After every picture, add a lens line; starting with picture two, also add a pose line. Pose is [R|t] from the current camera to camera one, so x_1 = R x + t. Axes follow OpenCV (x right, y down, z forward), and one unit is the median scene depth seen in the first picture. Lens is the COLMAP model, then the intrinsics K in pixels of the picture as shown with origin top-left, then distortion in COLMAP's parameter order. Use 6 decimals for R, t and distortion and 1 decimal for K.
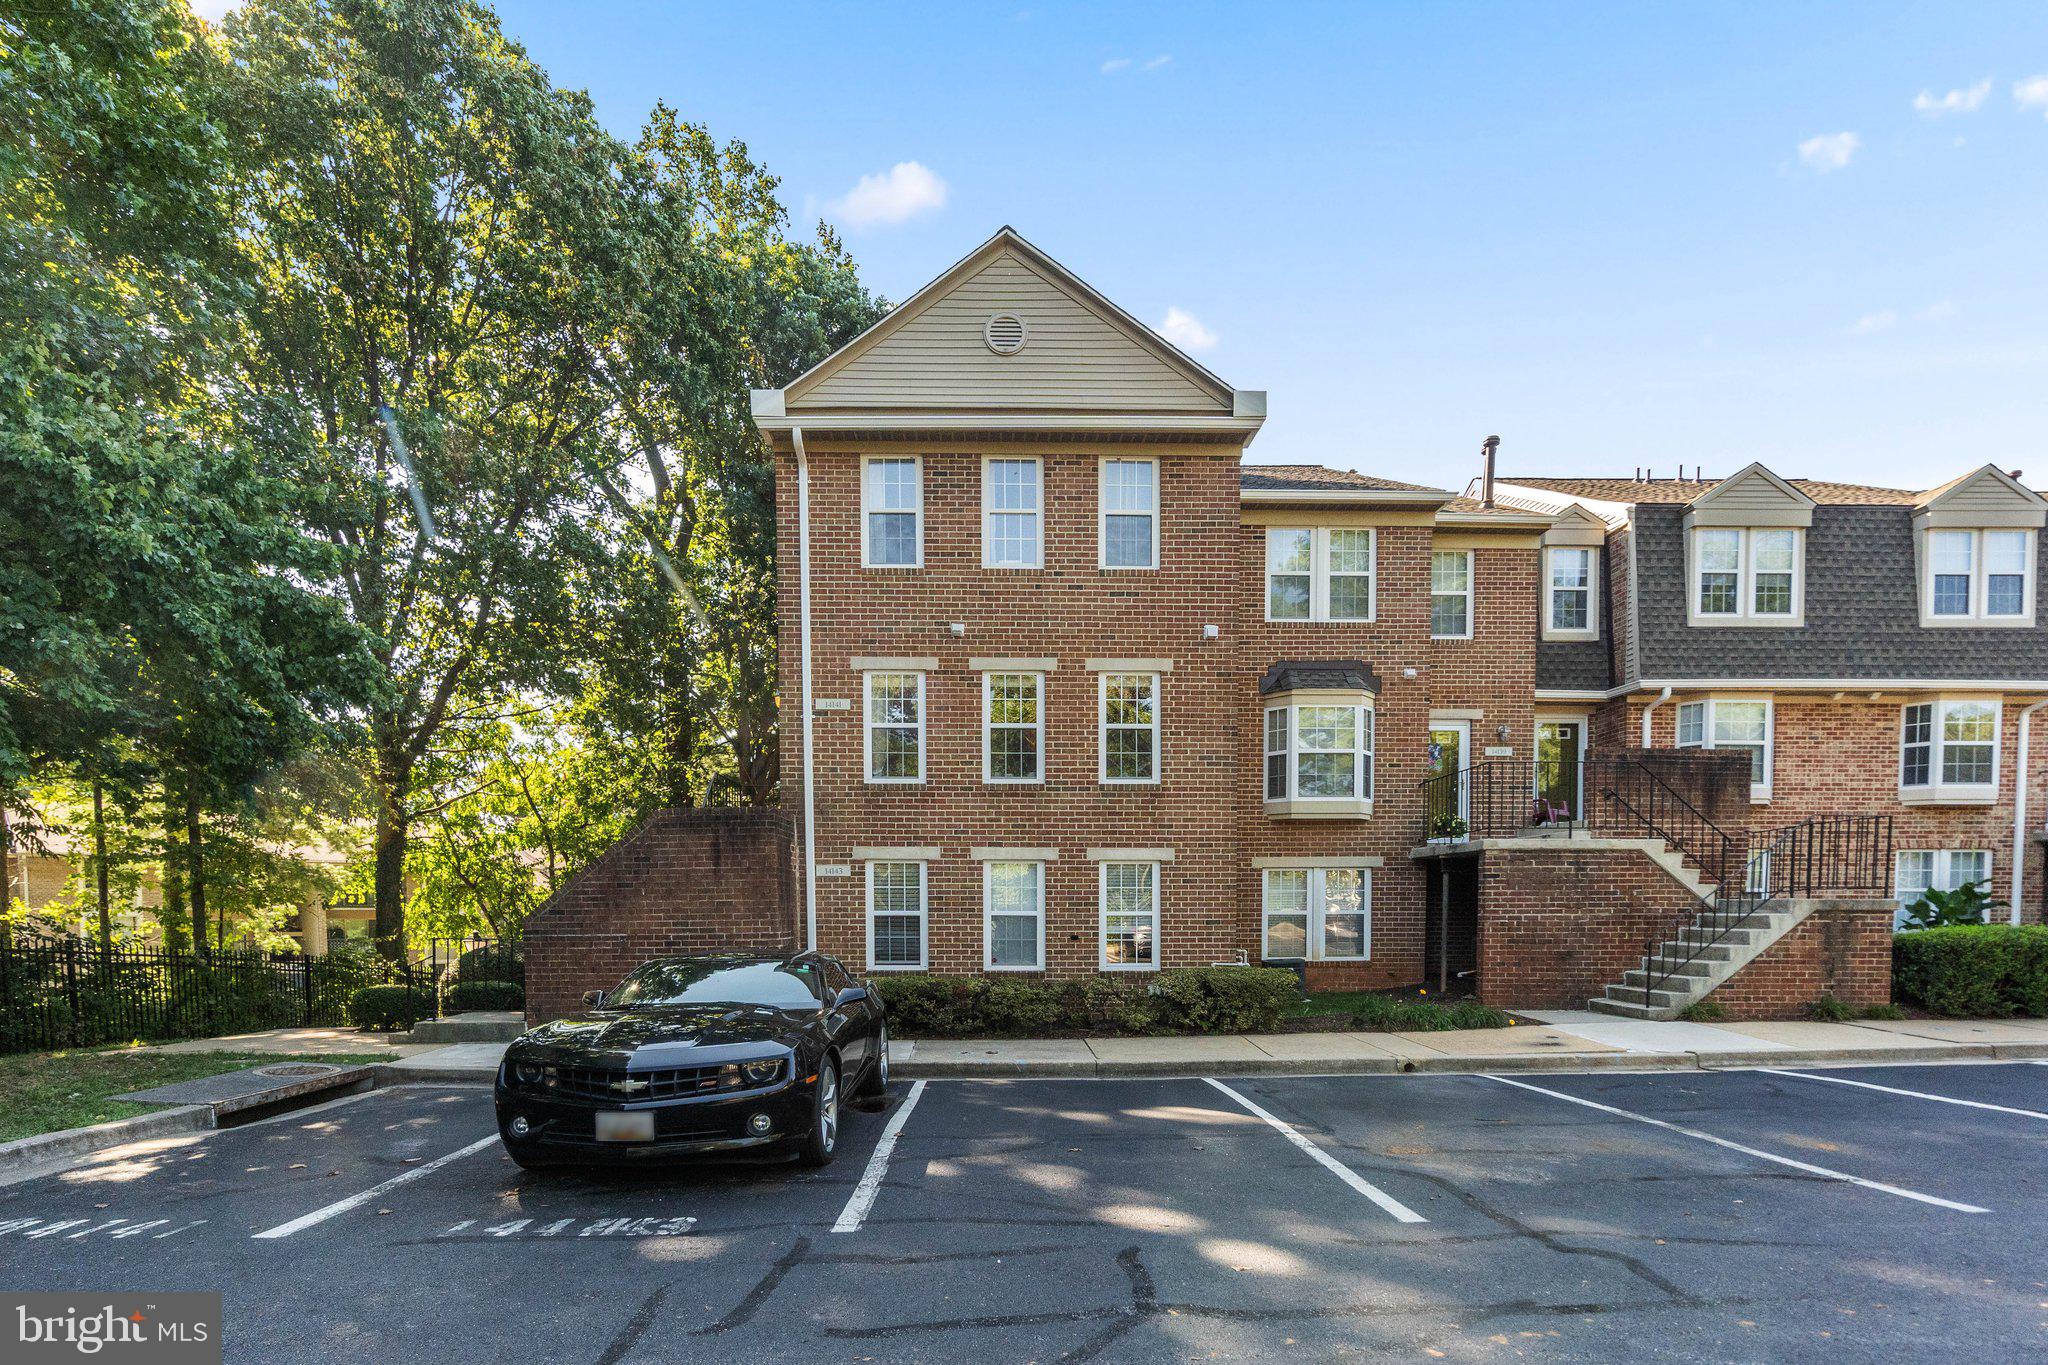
lens RADIAL K [[970.2, 0, 1015.8], [0, 970.2, 639.6], [0, 0, 1]] dist [-0.001948, 0.000402]
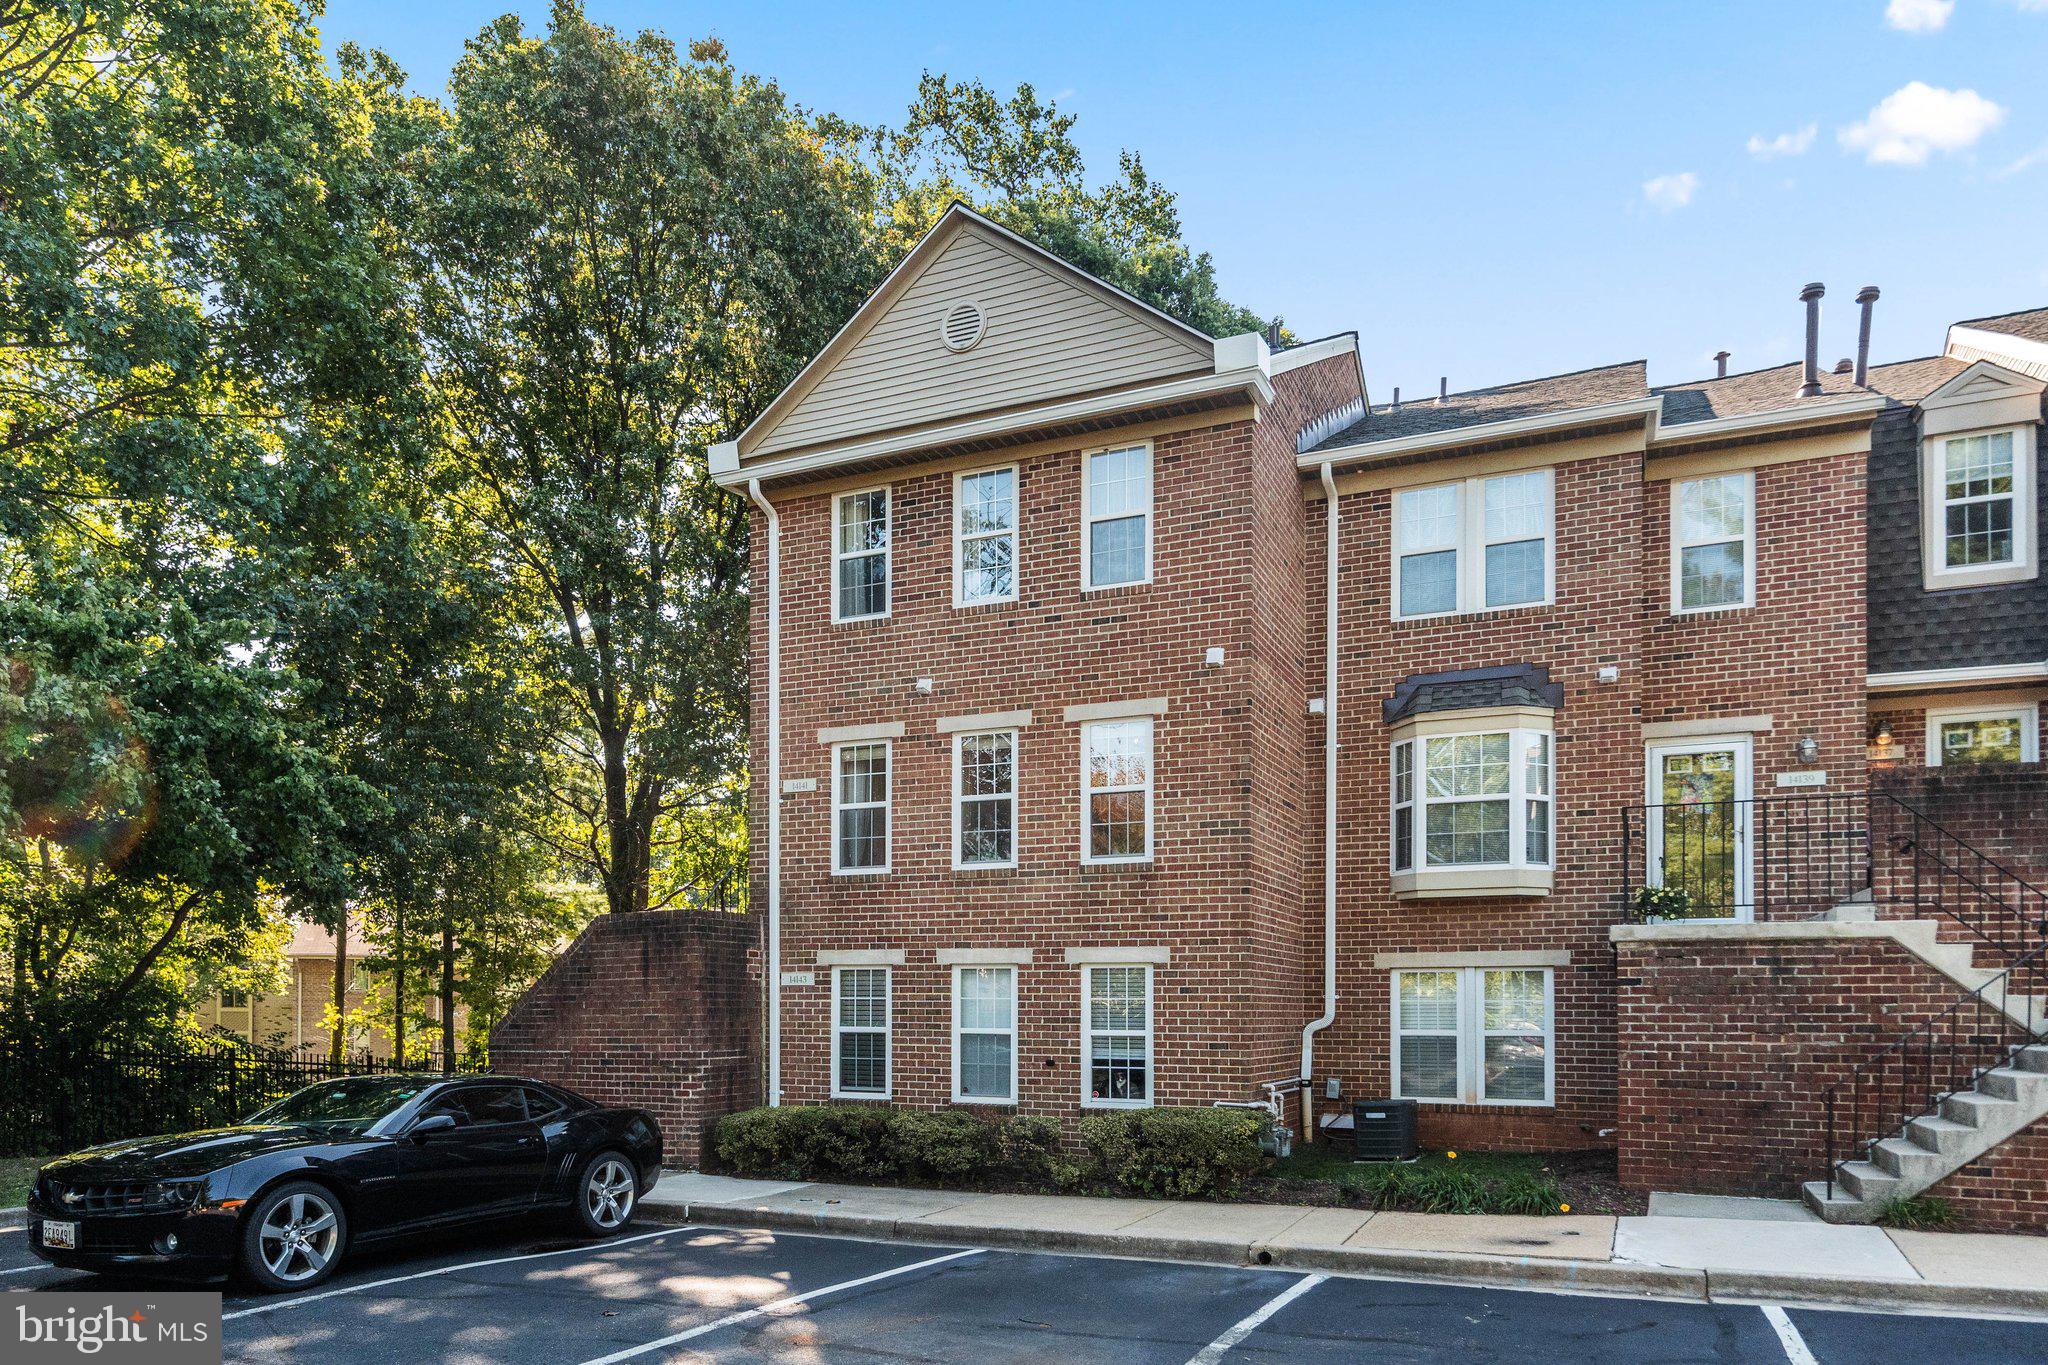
lens RADIAL K [[1266.3, 0, 1028.2], [0, 1266.3, 572.4], [0, 0, 1]] dist [0.005464, -0.001788]
pose [[0.909102, -0.132491, -0.394943, 0.472779], [0.107729, 0.990597, -0.084336, -0.005443], [0.402403, 0.034123, 0.914826, 0.026323]]
